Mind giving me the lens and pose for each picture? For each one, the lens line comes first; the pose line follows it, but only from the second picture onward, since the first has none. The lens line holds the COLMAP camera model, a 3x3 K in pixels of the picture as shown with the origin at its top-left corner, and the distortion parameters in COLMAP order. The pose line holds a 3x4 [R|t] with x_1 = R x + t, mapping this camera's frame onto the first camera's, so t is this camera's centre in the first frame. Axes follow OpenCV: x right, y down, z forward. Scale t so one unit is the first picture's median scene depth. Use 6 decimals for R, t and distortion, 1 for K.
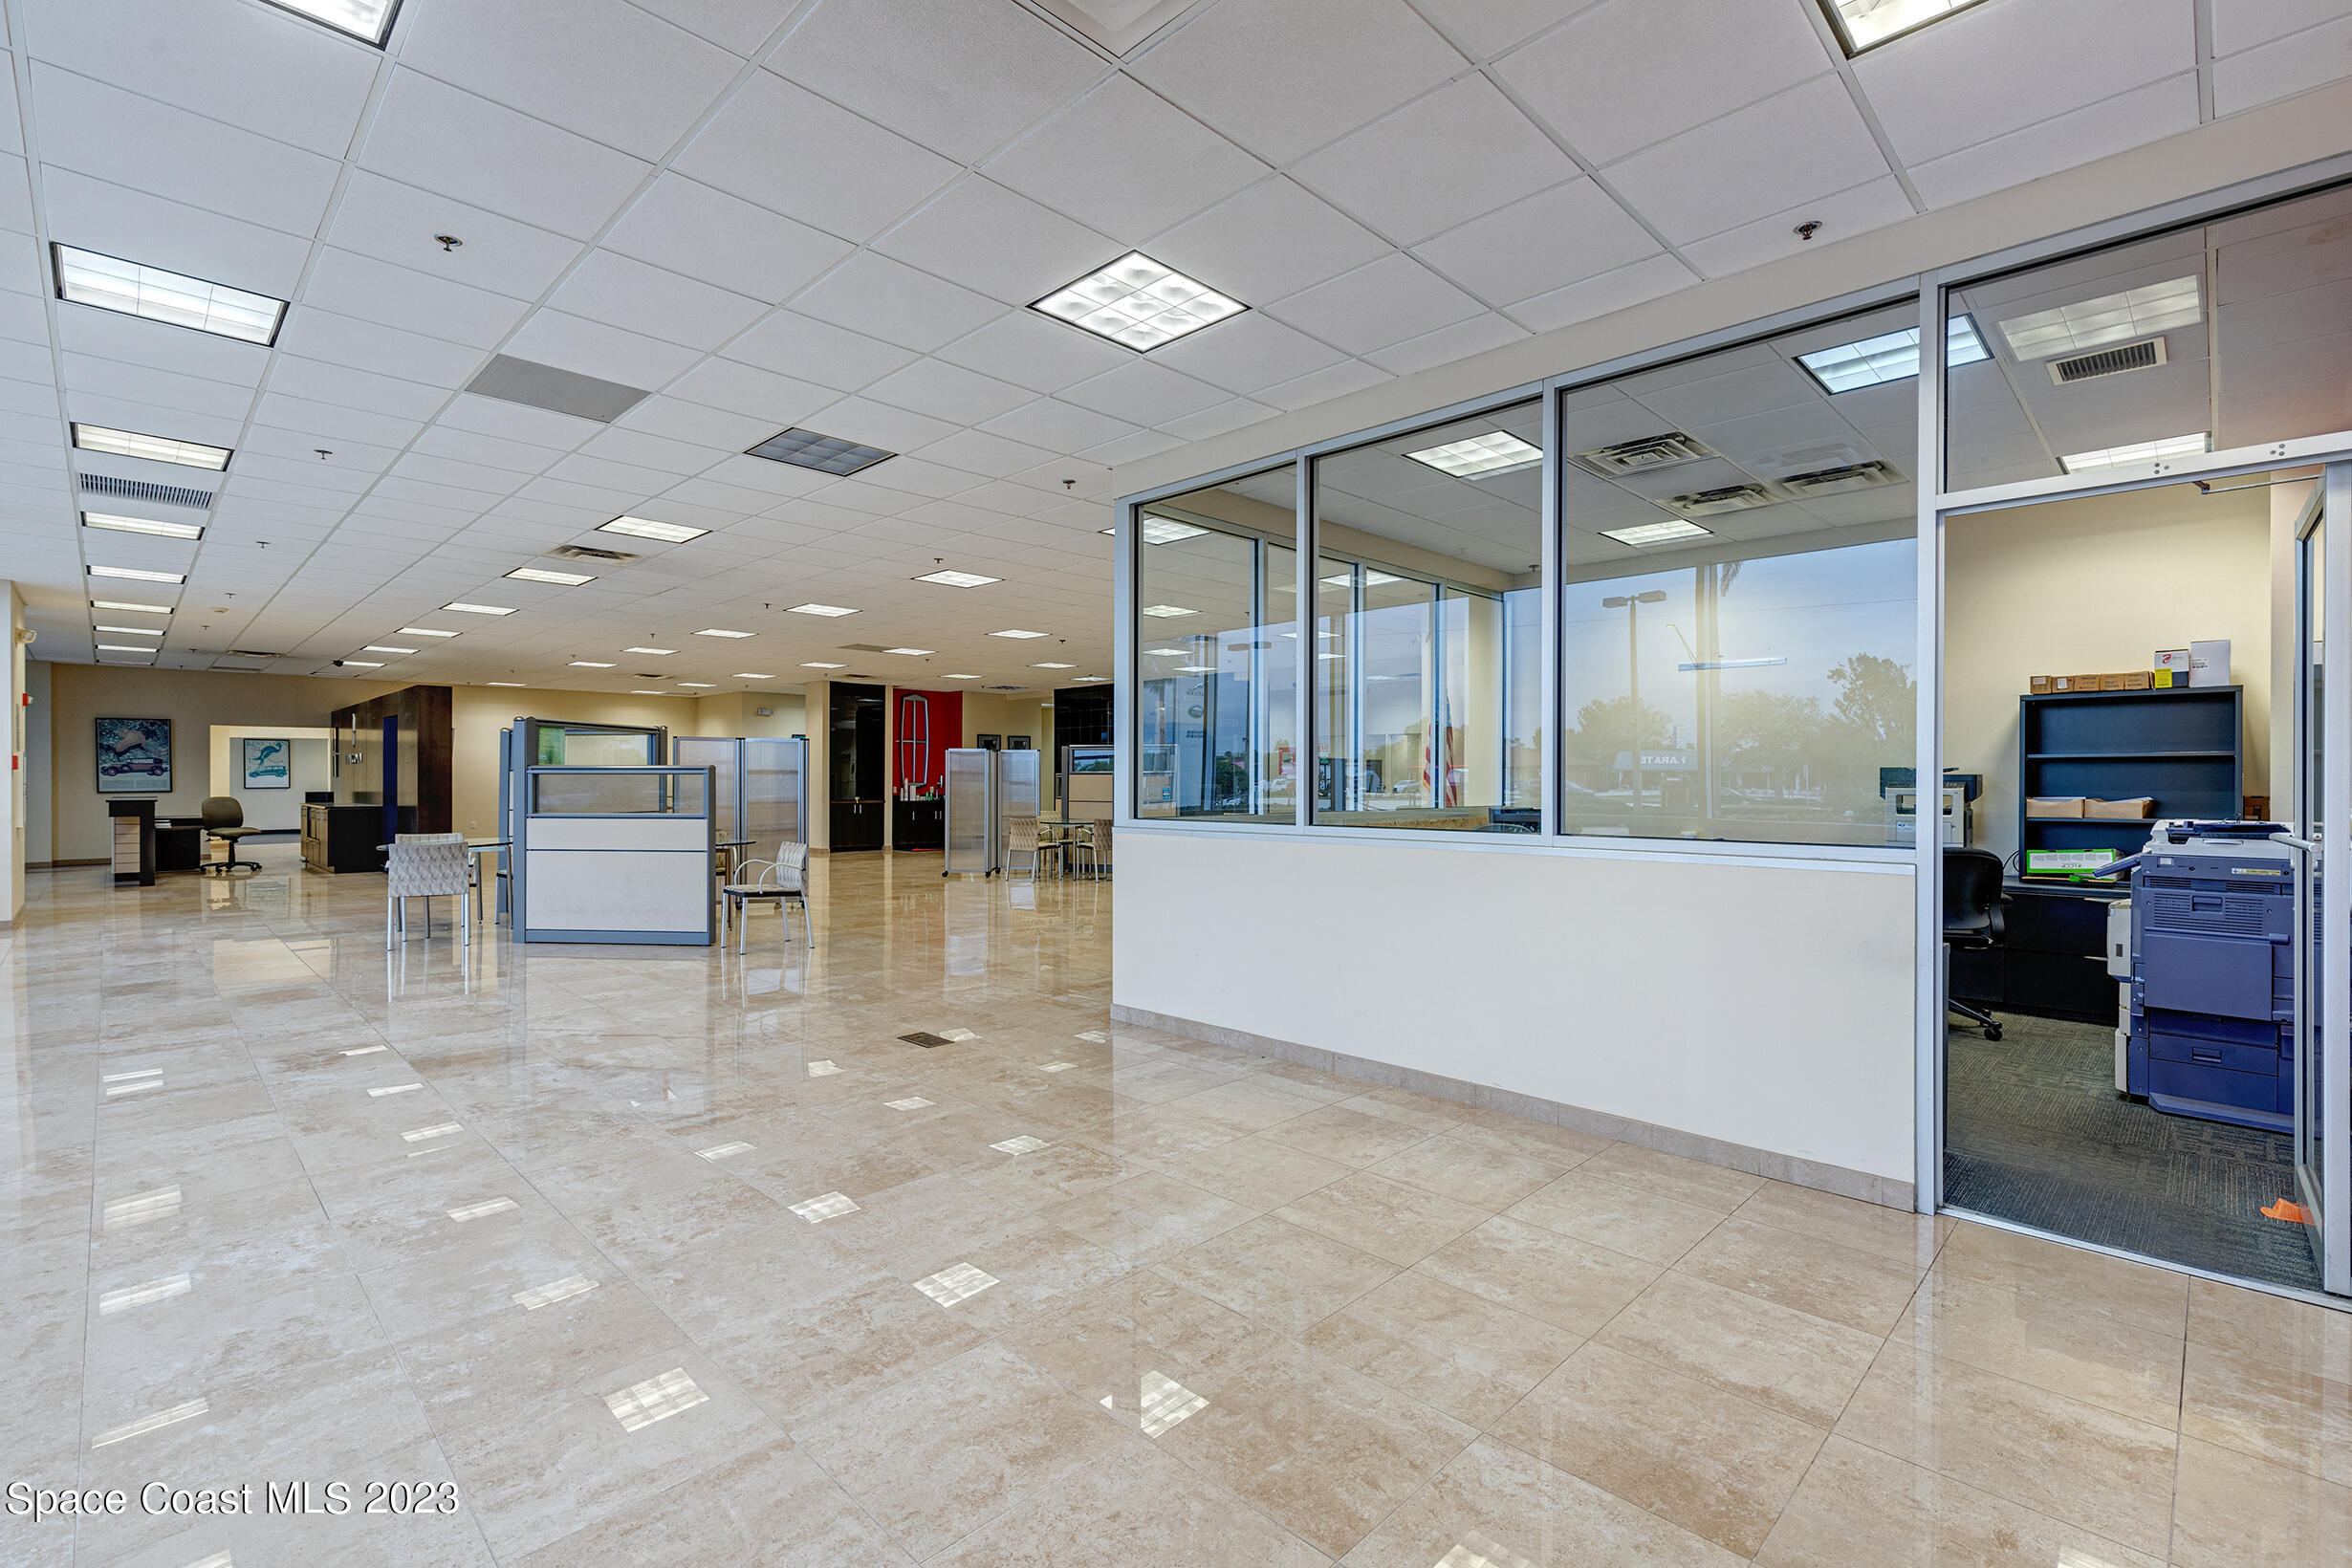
lens RADIAL K [[1052.1, 0, 1181.2], [0, 1052.1, 783.1], [0, 0, 1]] dist [0.005751, -0.000187]
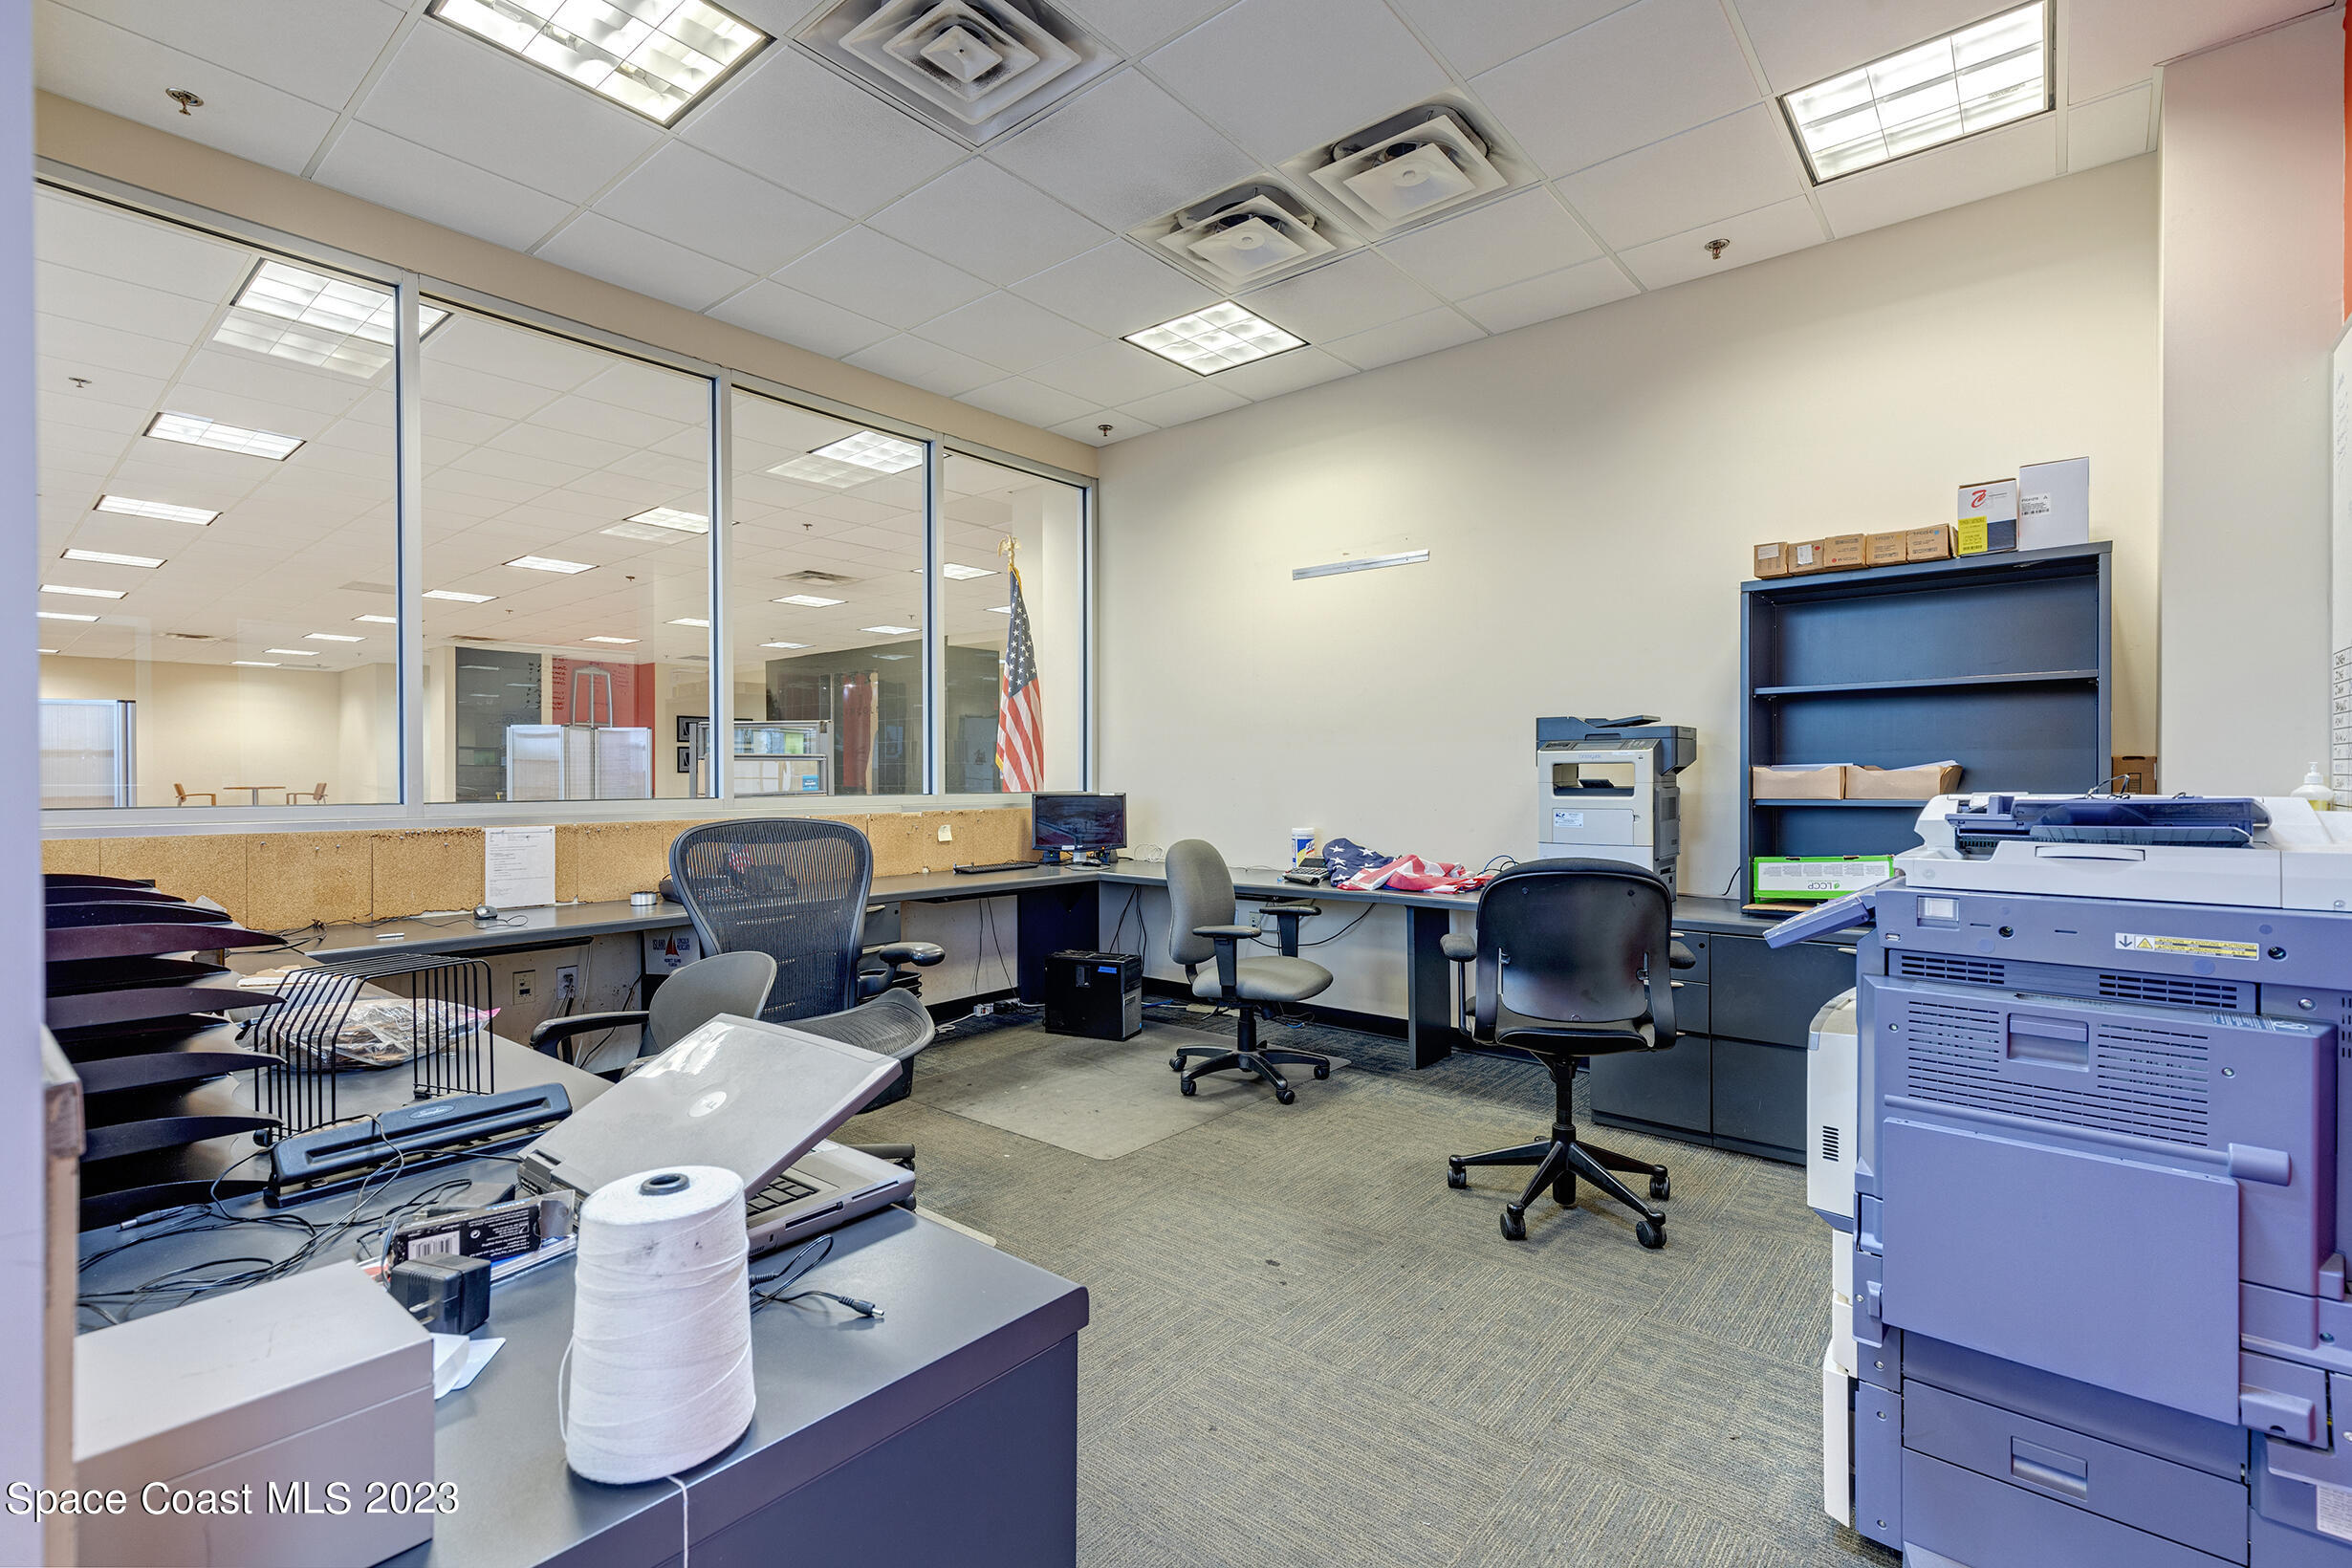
lens RADIAL K [[1052.1, 0, 1181.2], [0, 1052.1, 783.1], [0, 0, 1]] dist [0.005751, -0.000187]
pose [[0.996681, -0.005896, 0.081195, 0.483376], [0.005686, 0.999980, 0.002814, 0.021937], [-0.081210, -0.002343, 0.996694, 0.497244]]
